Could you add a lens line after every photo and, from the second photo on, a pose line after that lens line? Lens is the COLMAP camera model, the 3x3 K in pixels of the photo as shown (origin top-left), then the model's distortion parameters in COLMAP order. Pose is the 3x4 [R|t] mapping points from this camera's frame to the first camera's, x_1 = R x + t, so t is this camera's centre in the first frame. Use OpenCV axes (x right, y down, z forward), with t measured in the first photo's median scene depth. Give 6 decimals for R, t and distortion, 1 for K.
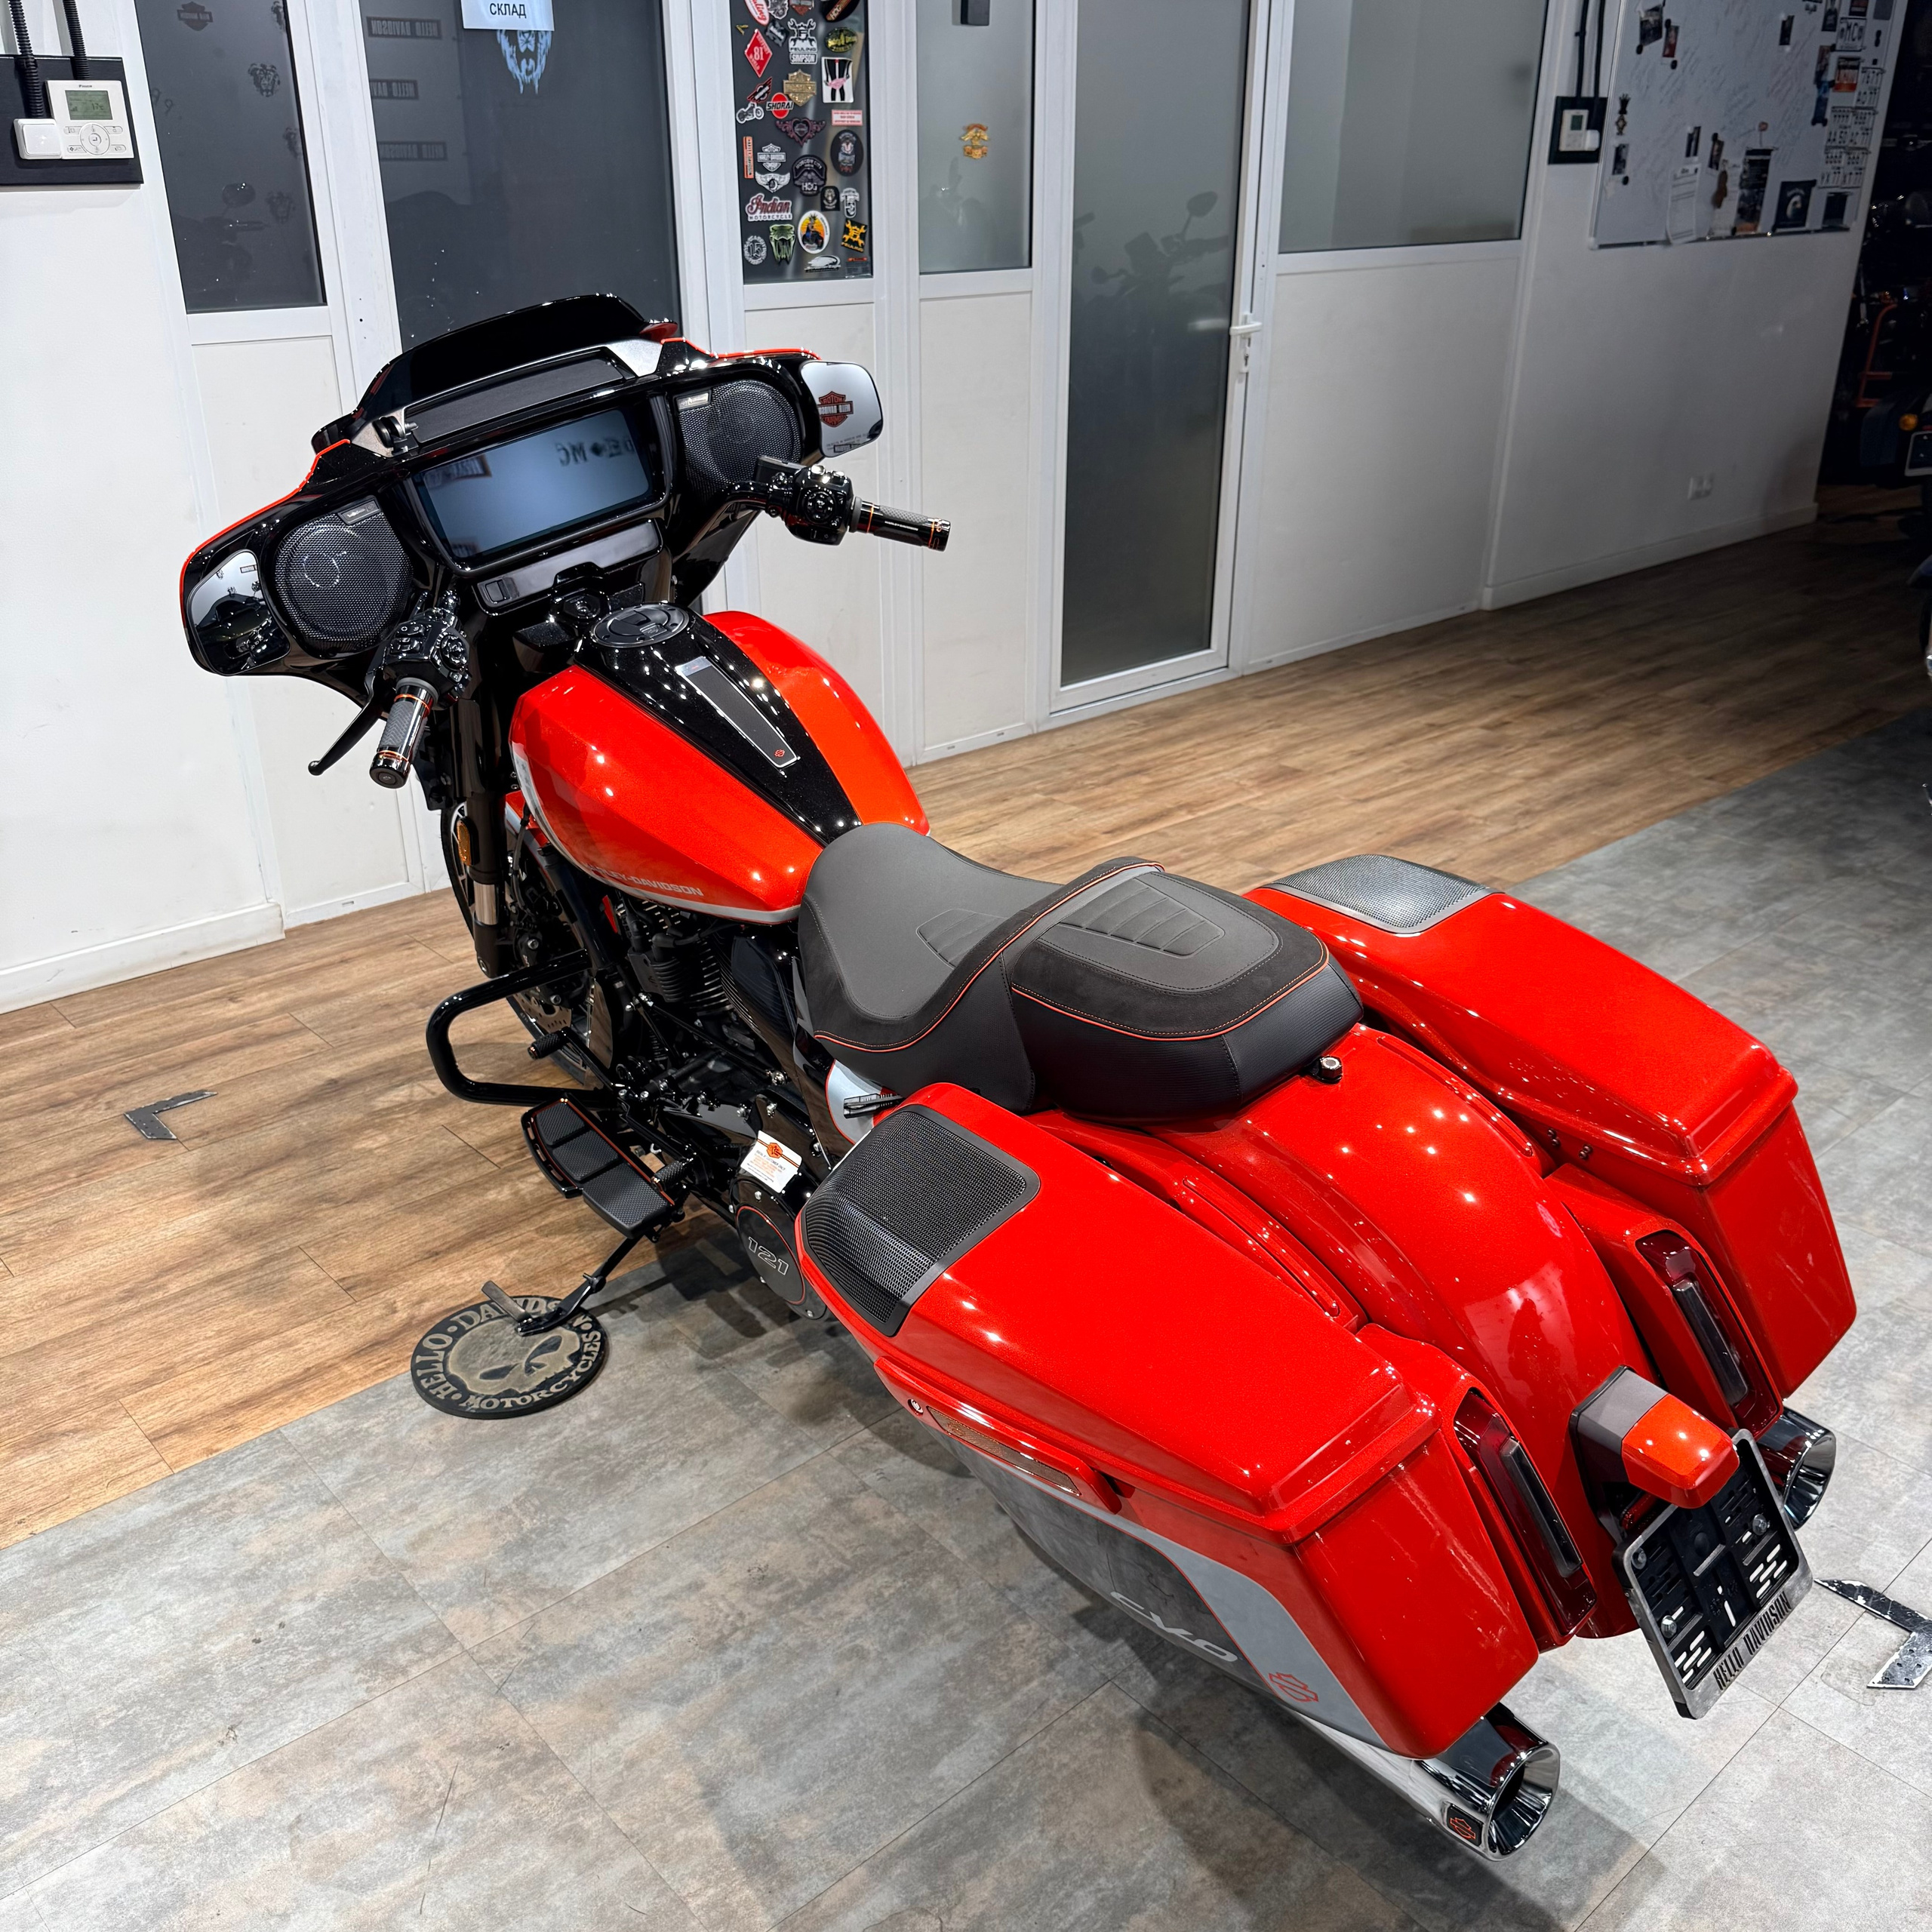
lens RADIAL K [[1793.2, 0, 935.7], [0, 1793.2, 959.7], [0, 0, 1]] dist [0.133949, -0.275324]
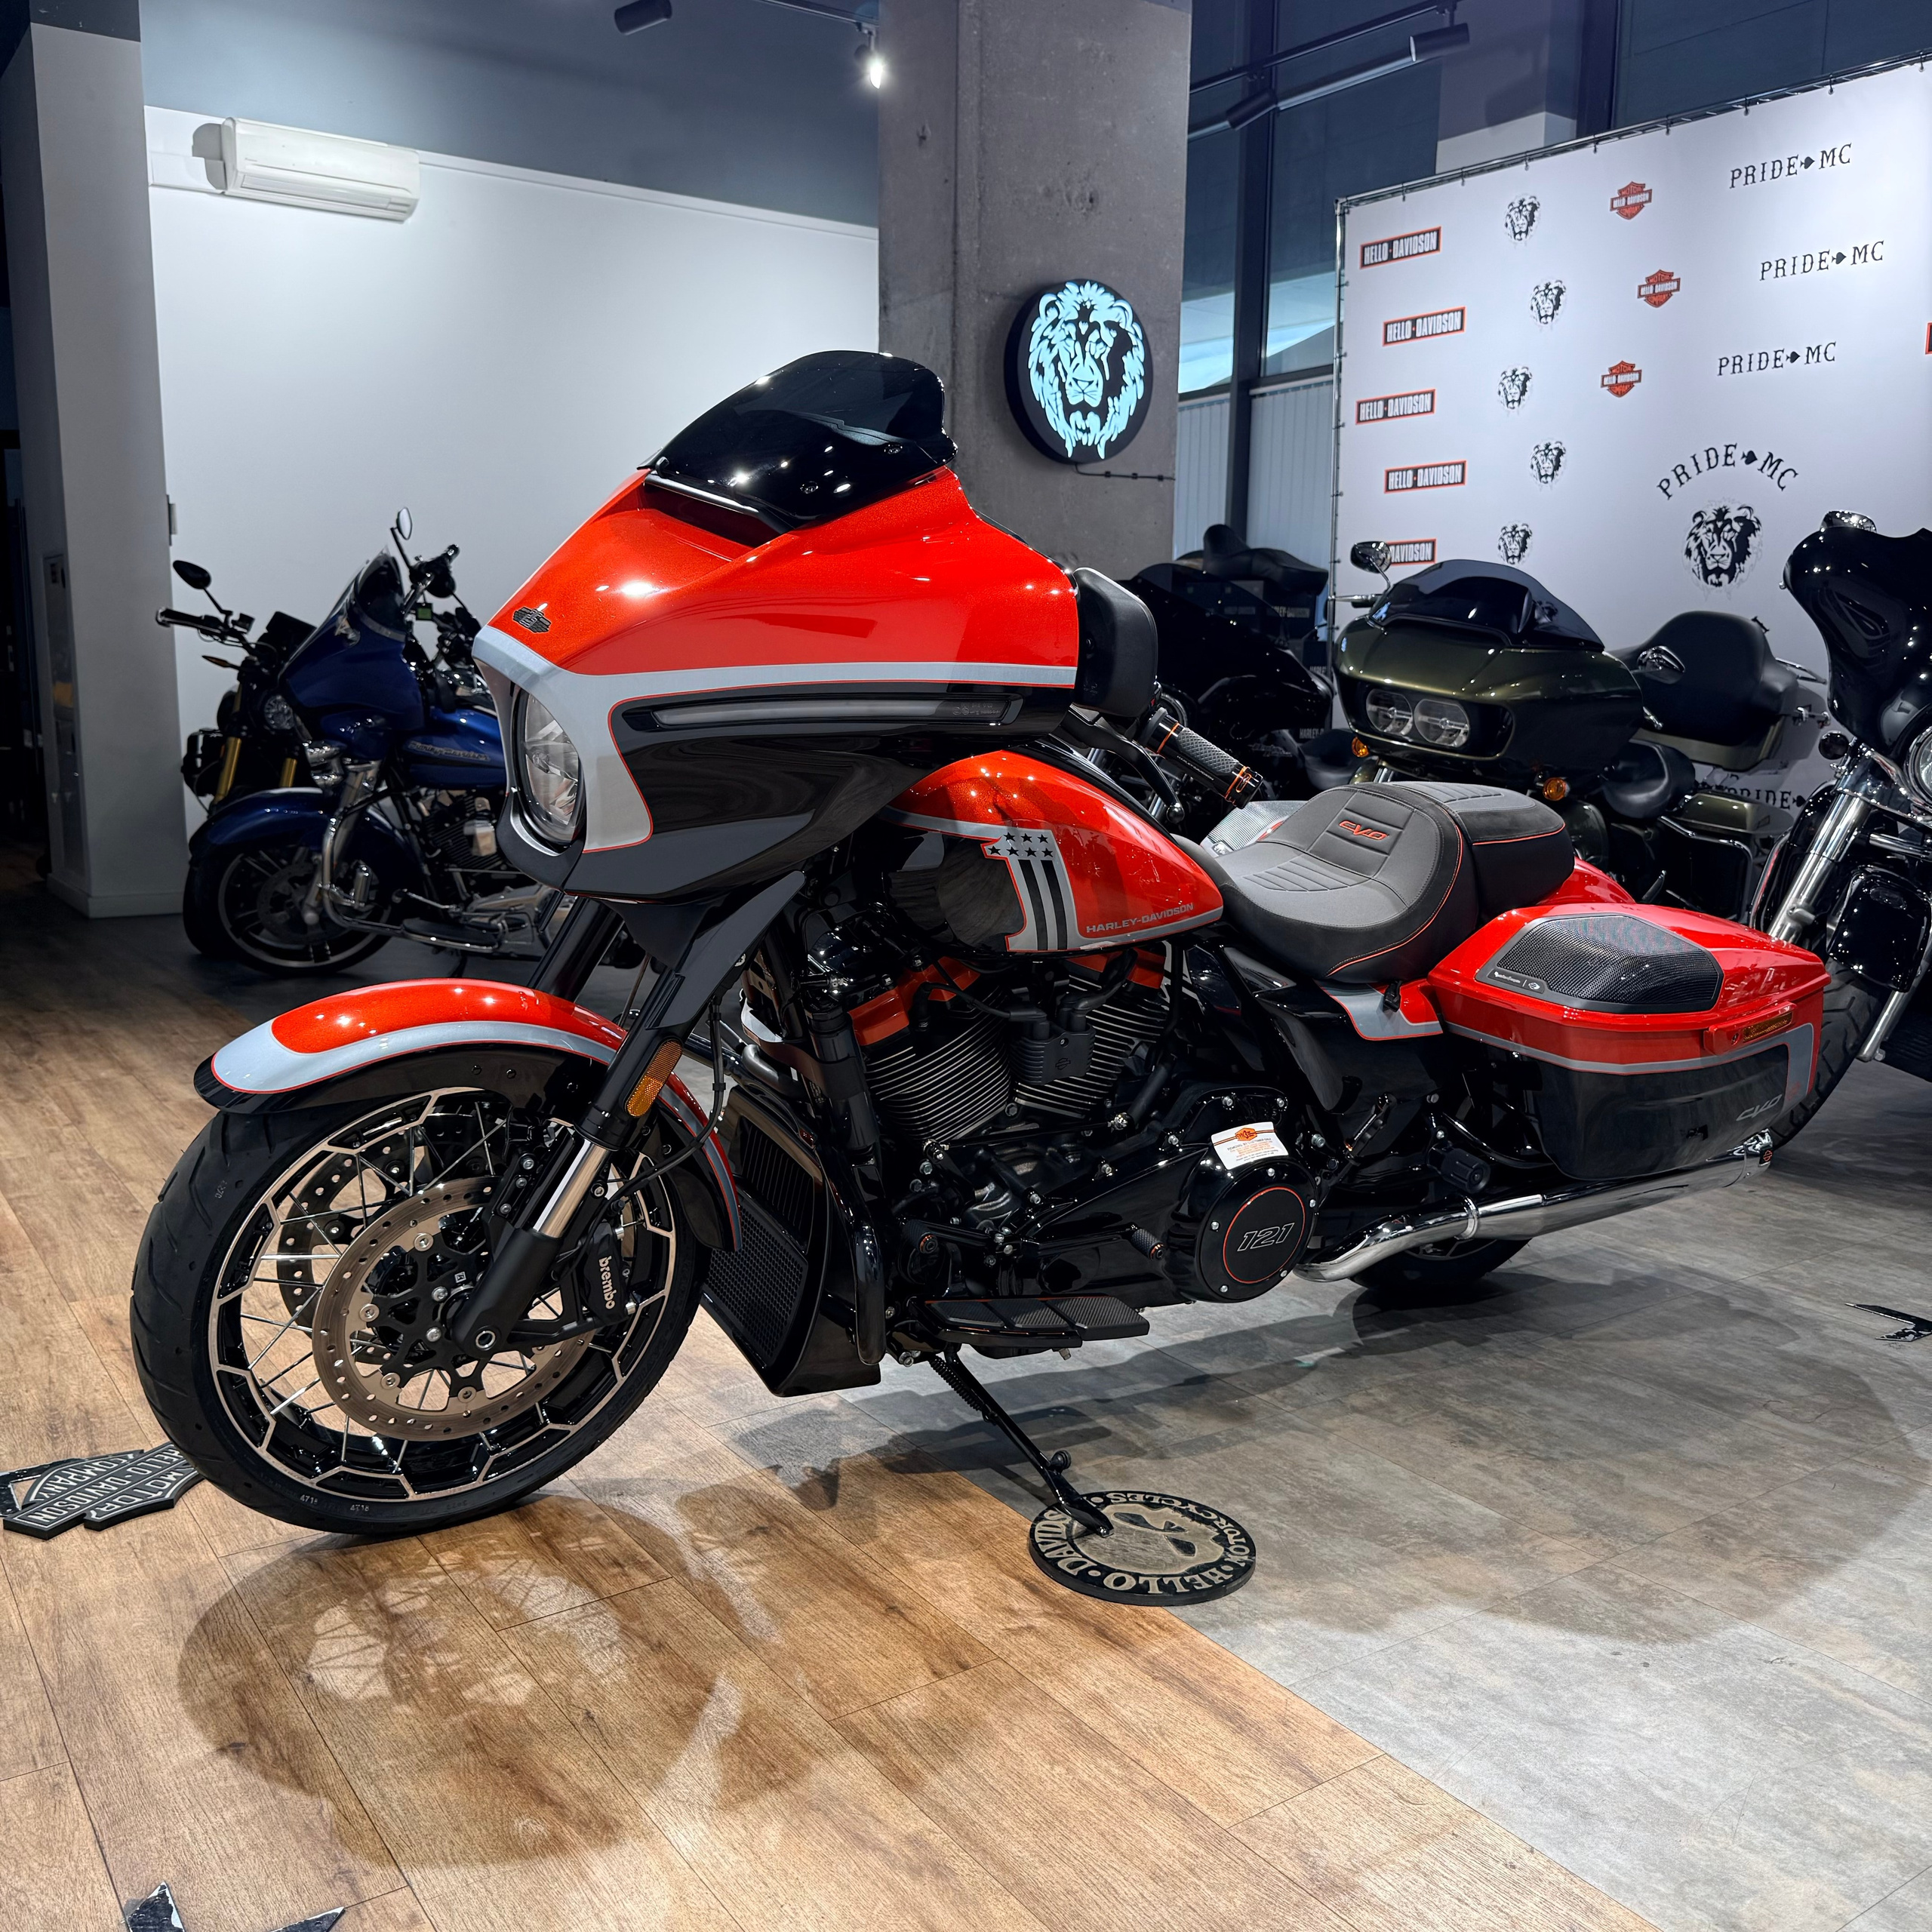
lens RADIAL K [[1792.2, 0, 963.1], [0, 1792.2, 963.9], [0, 0, 1]] dist [0.163852, -0.352356]
pose [[0.121264, -0.149620, 0.981279, -1.010800], [0.391262, 0.915742, 0.091275, -0.132866], [-0.912255, 0.372869, 0.169587, 0.823286]]
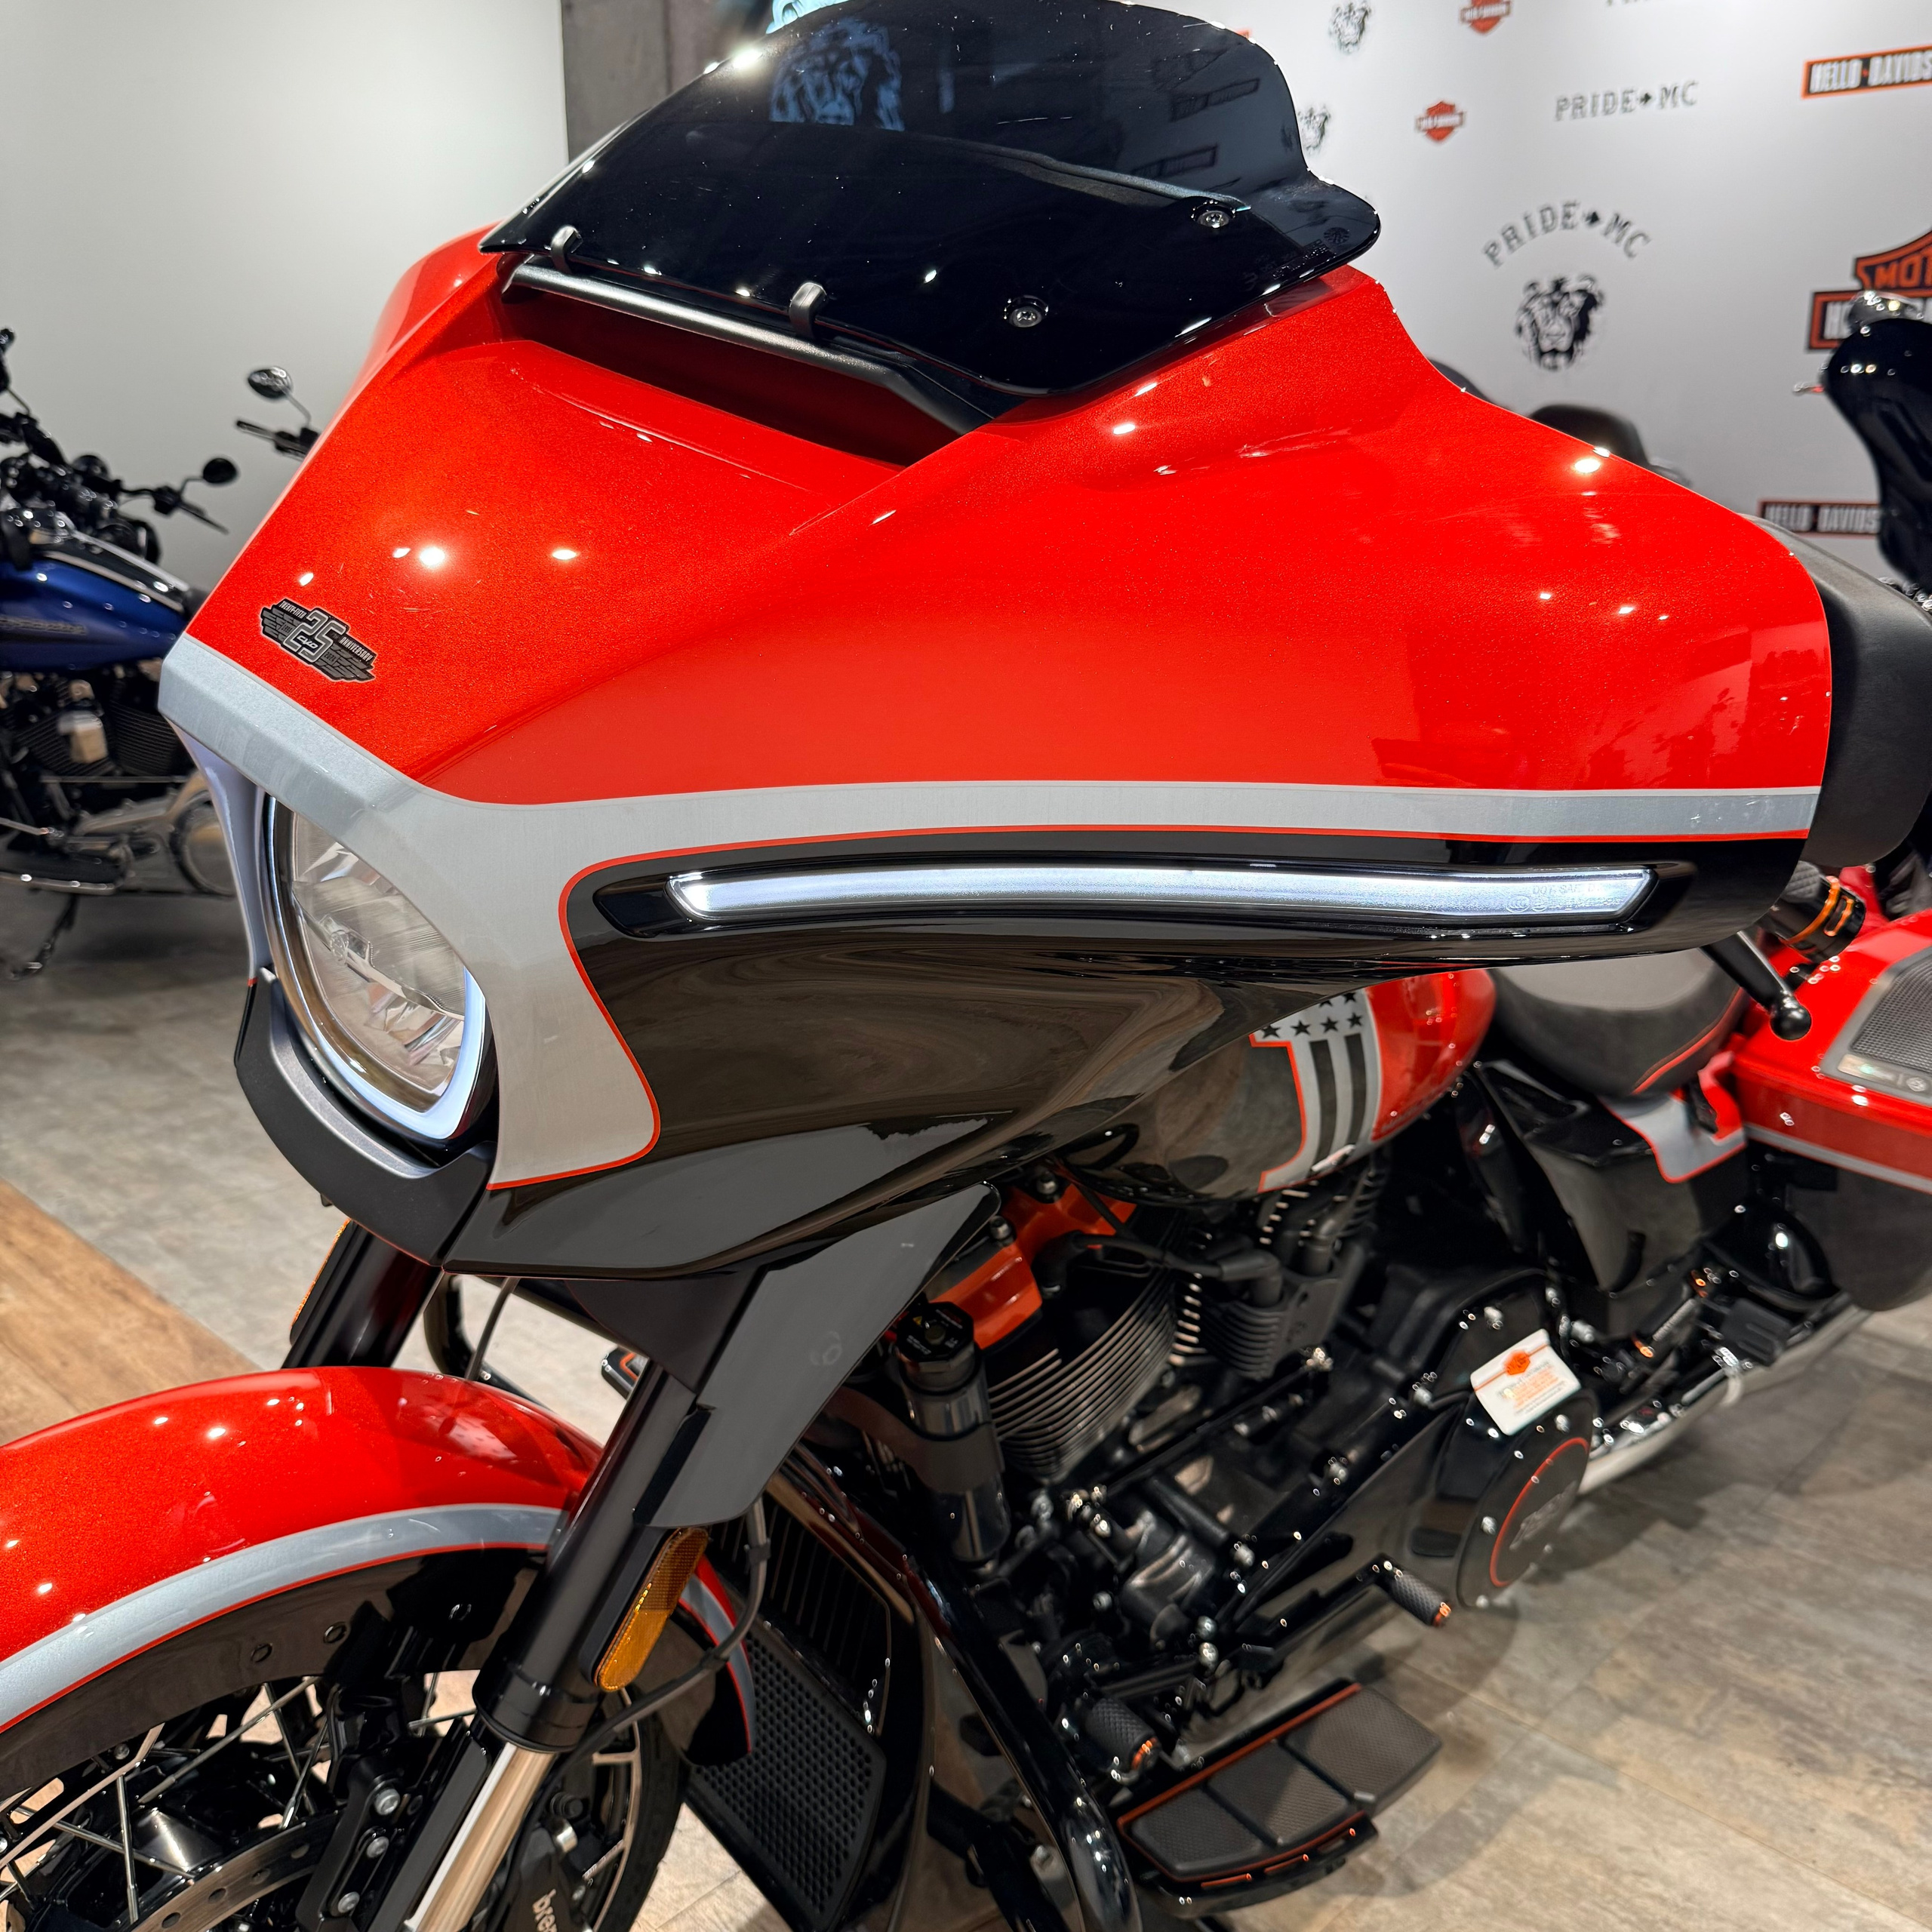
lens RADIAL K [[1836.0, 0, 952.9], [0, 1836.0, 958.3], [0, 0, 1]] dist [0.072712, -0.158150]
pose [[-0.069552, -0.263627, 0.962114, -0.607458], [0.405975, 0.873492, 0.268693, -0.255643], [-0.911234, 0.409282, 0.046273, 0.966395]]
